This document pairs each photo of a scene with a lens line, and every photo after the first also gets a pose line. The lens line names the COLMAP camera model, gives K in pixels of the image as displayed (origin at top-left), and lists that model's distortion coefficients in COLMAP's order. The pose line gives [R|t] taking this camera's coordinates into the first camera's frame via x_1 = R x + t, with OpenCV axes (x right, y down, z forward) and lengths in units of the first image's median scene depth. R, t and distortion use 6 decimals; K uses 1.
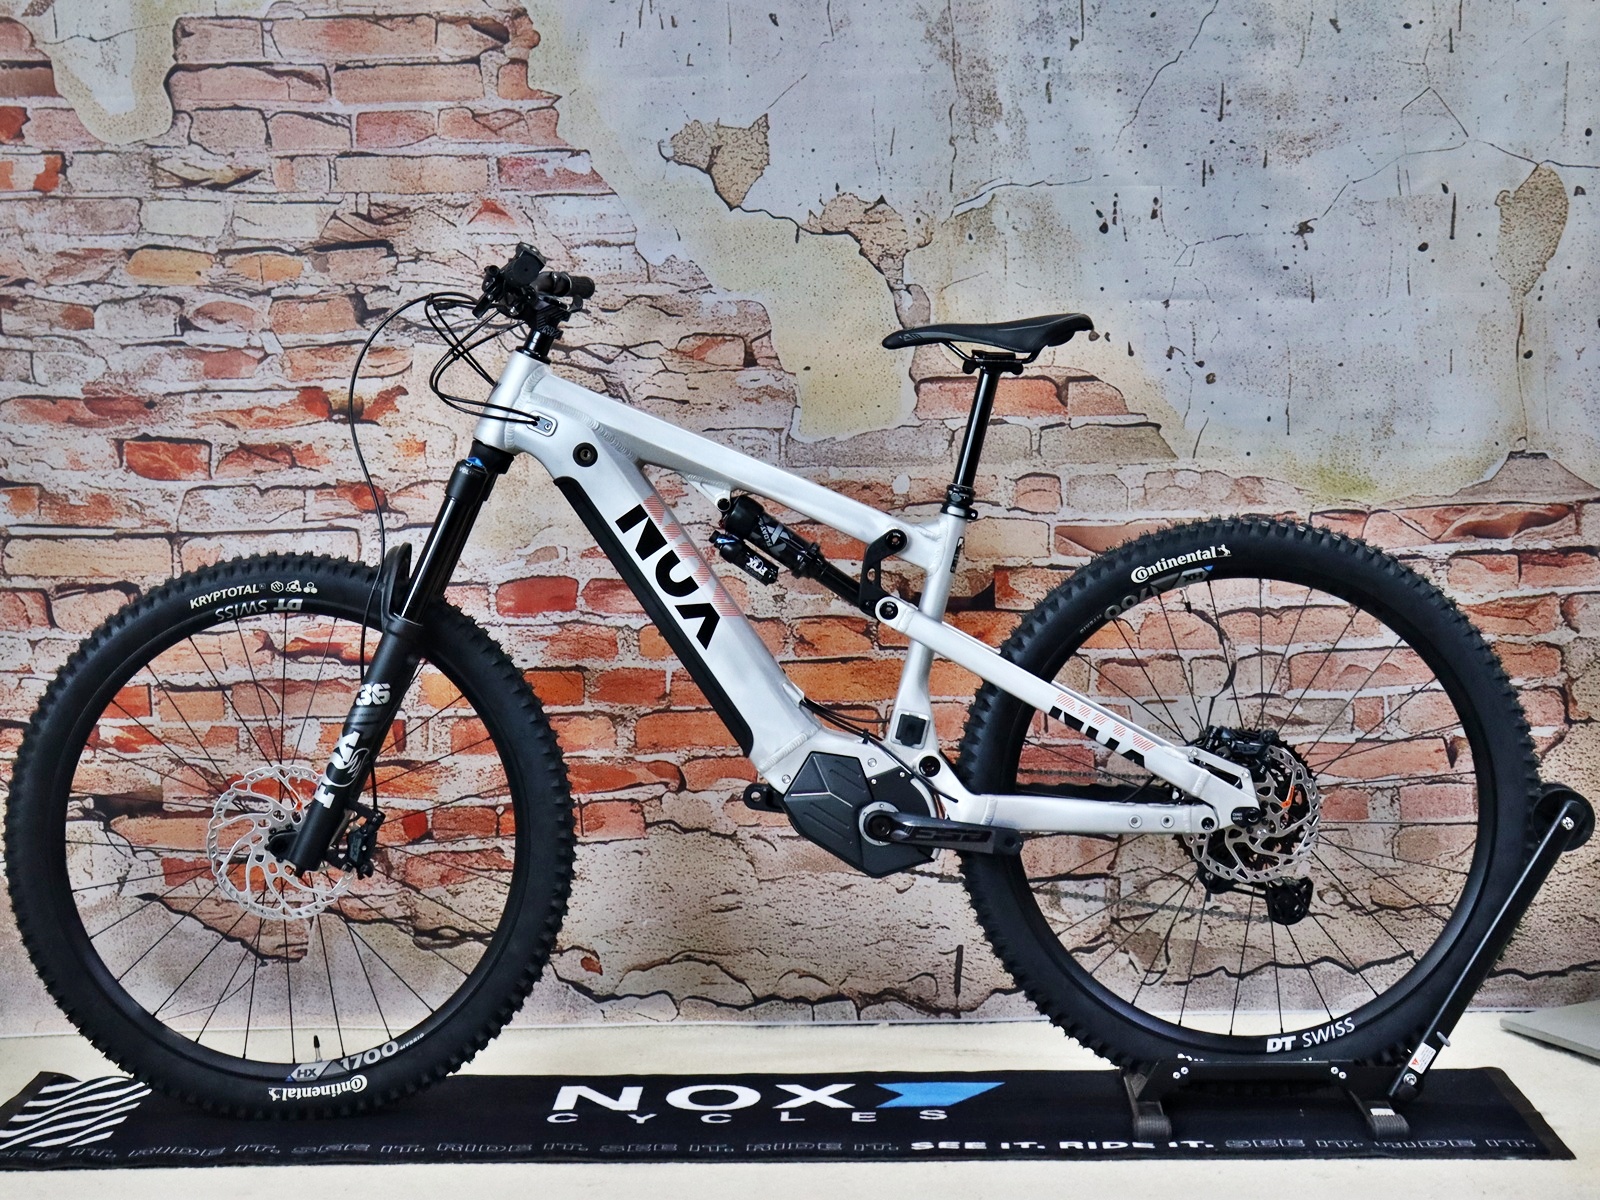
lens RADIAL K [[3479.2, 0, 702.7], [0, 3479.2, 470.2], [0, 0, 1]] dist [0.087305, 0.326054]
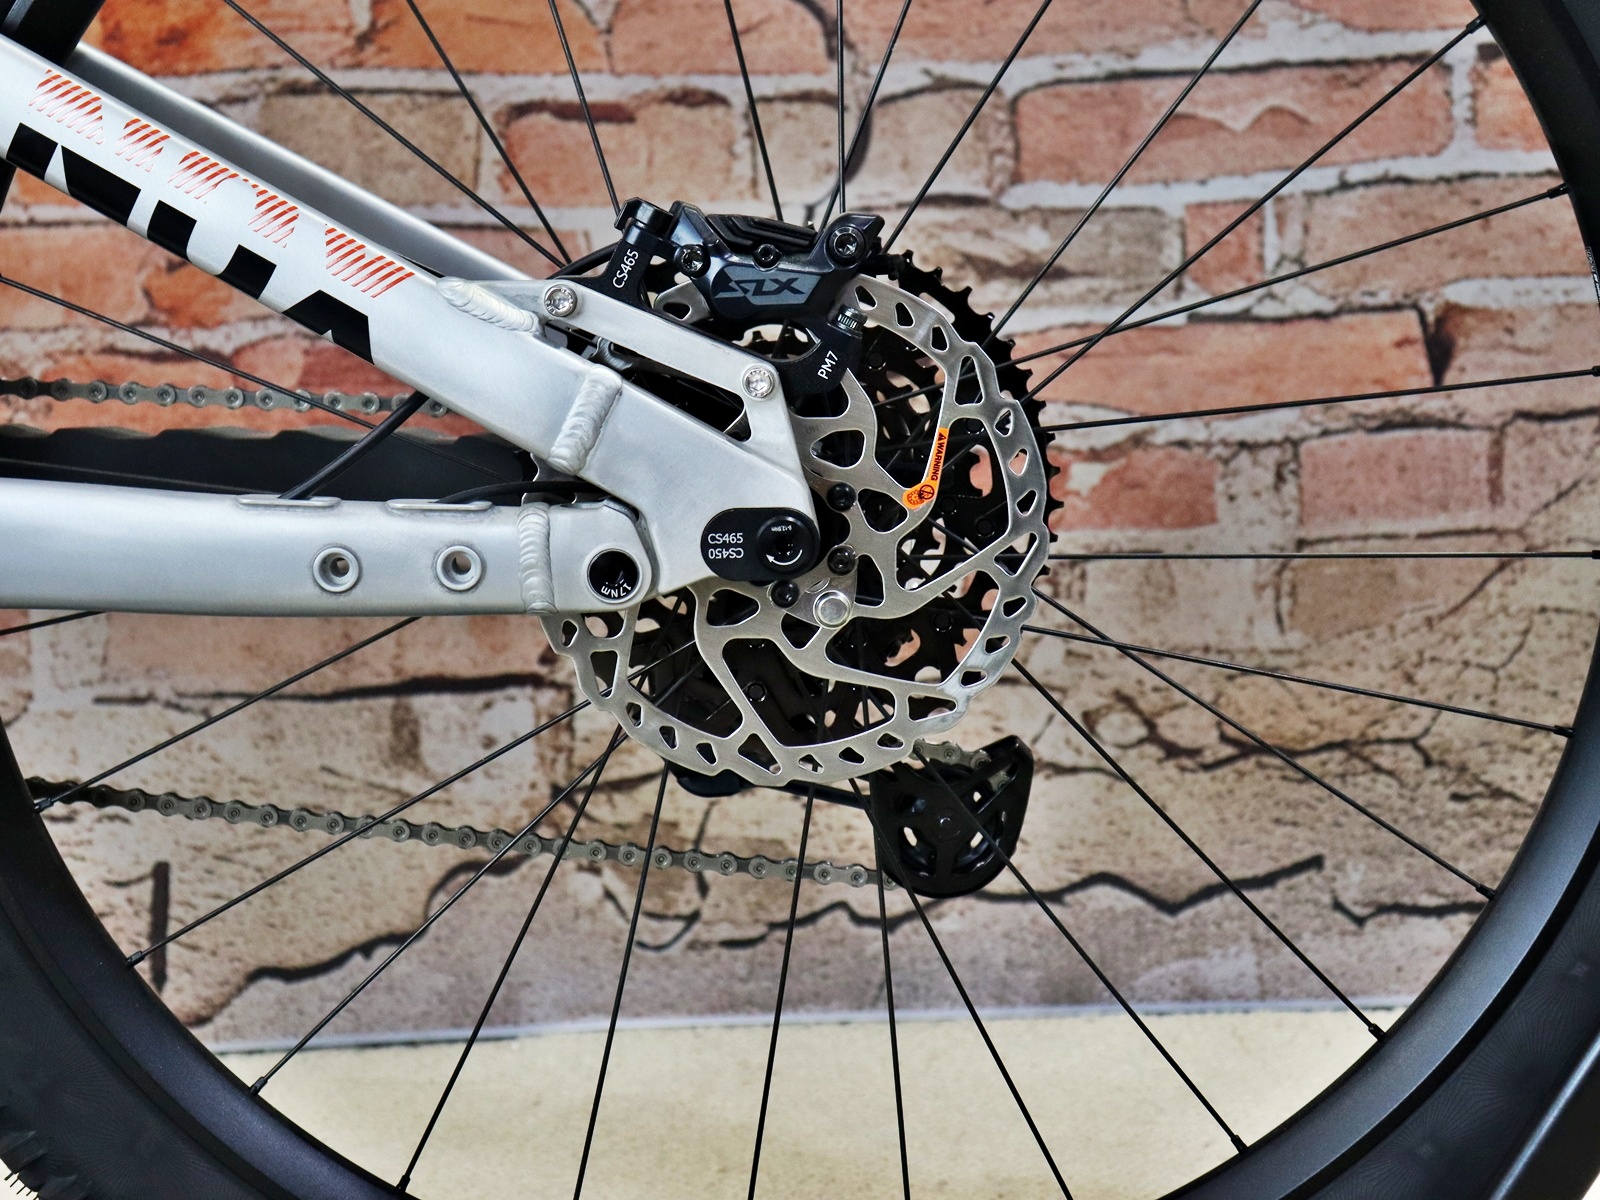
lens RADIAL K [[2899.7, 0, 765.3], [0, 2899.7, 593.8], [0, 0, 1]] dist [0.087203, 0.219338]
pose [[0.999246, -0.010031, 0.037500, 0.129438], [0.004923, 0.990980, 0.133921, 0.064564], [-0.038506, -0.133635, 0.990282, 0.687498]]
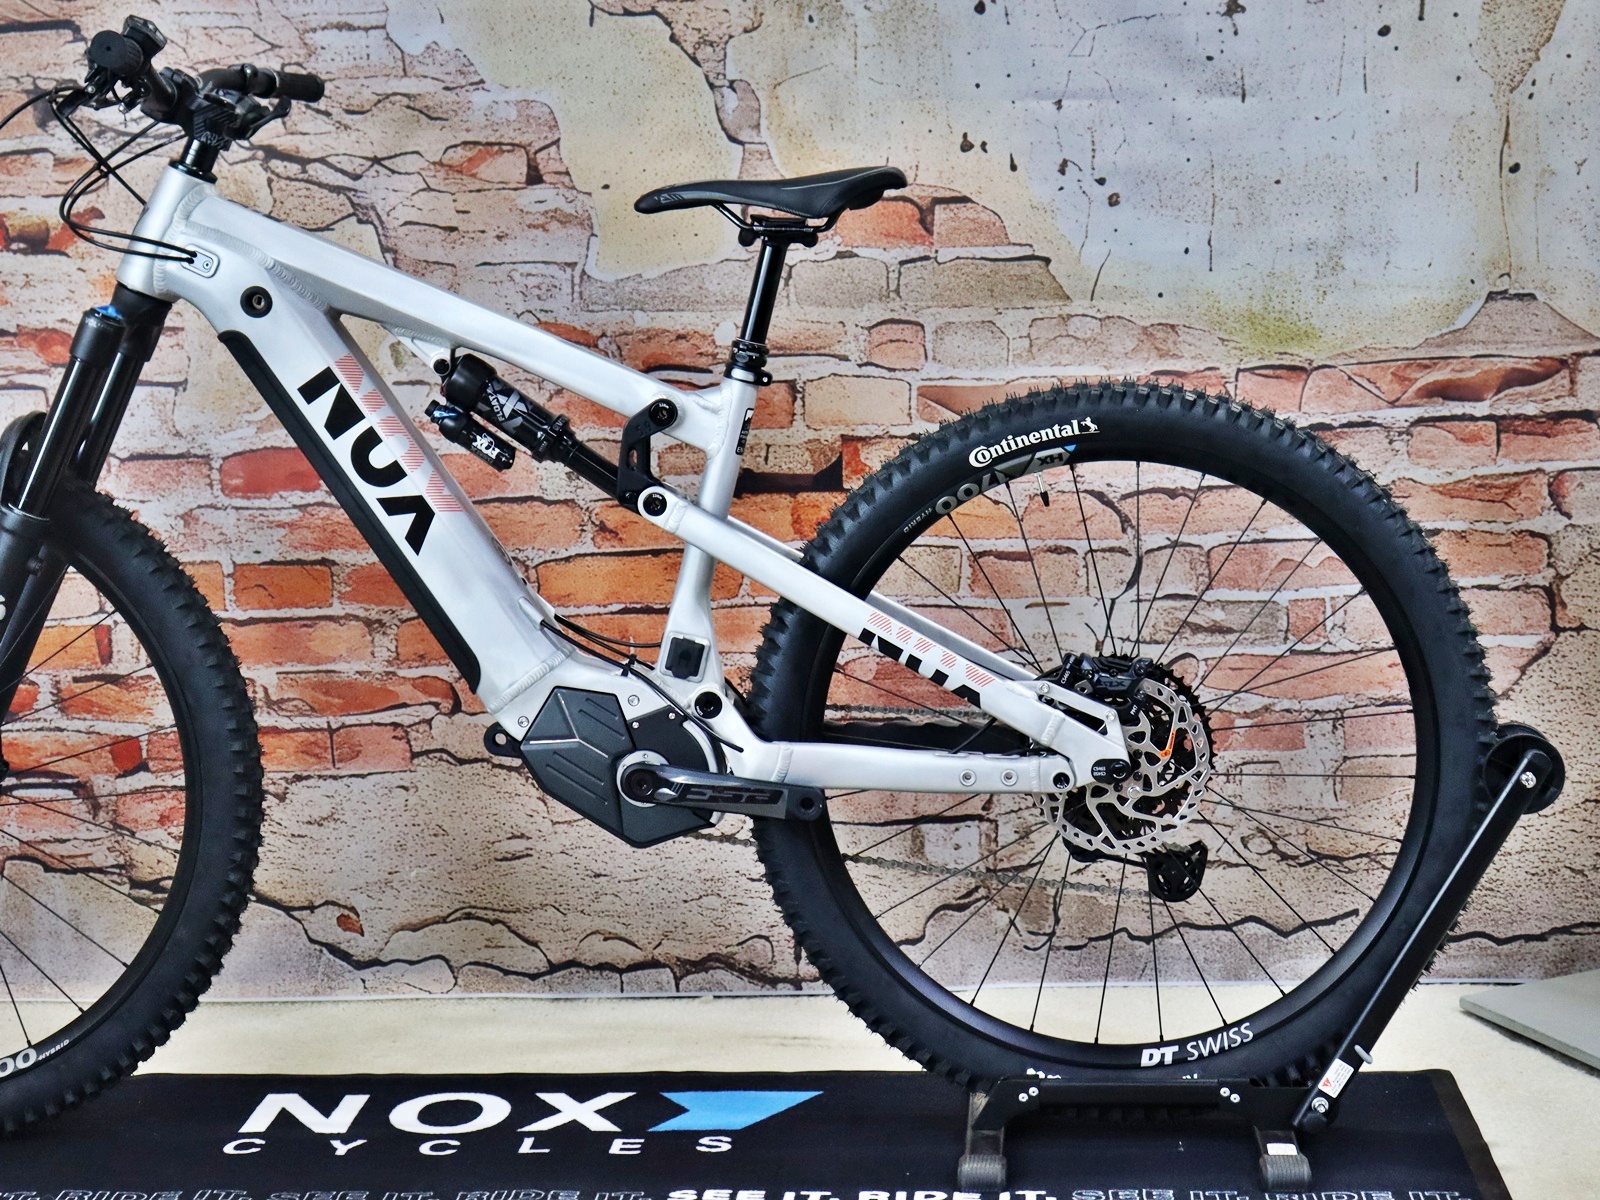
lens RADIAL K [[3291.5, 0, 800.7], [0, 3291.5, 558.3], [0, 0, 1]] dist [0.110057, 0.099115]
pose [[0.999871, 0.001949, -0.015920, 0.086370], [-0.000647, 0.996683, 0.081381, -0.005972], [0.016026, -0.081360, 0.996556, 0.243325]]
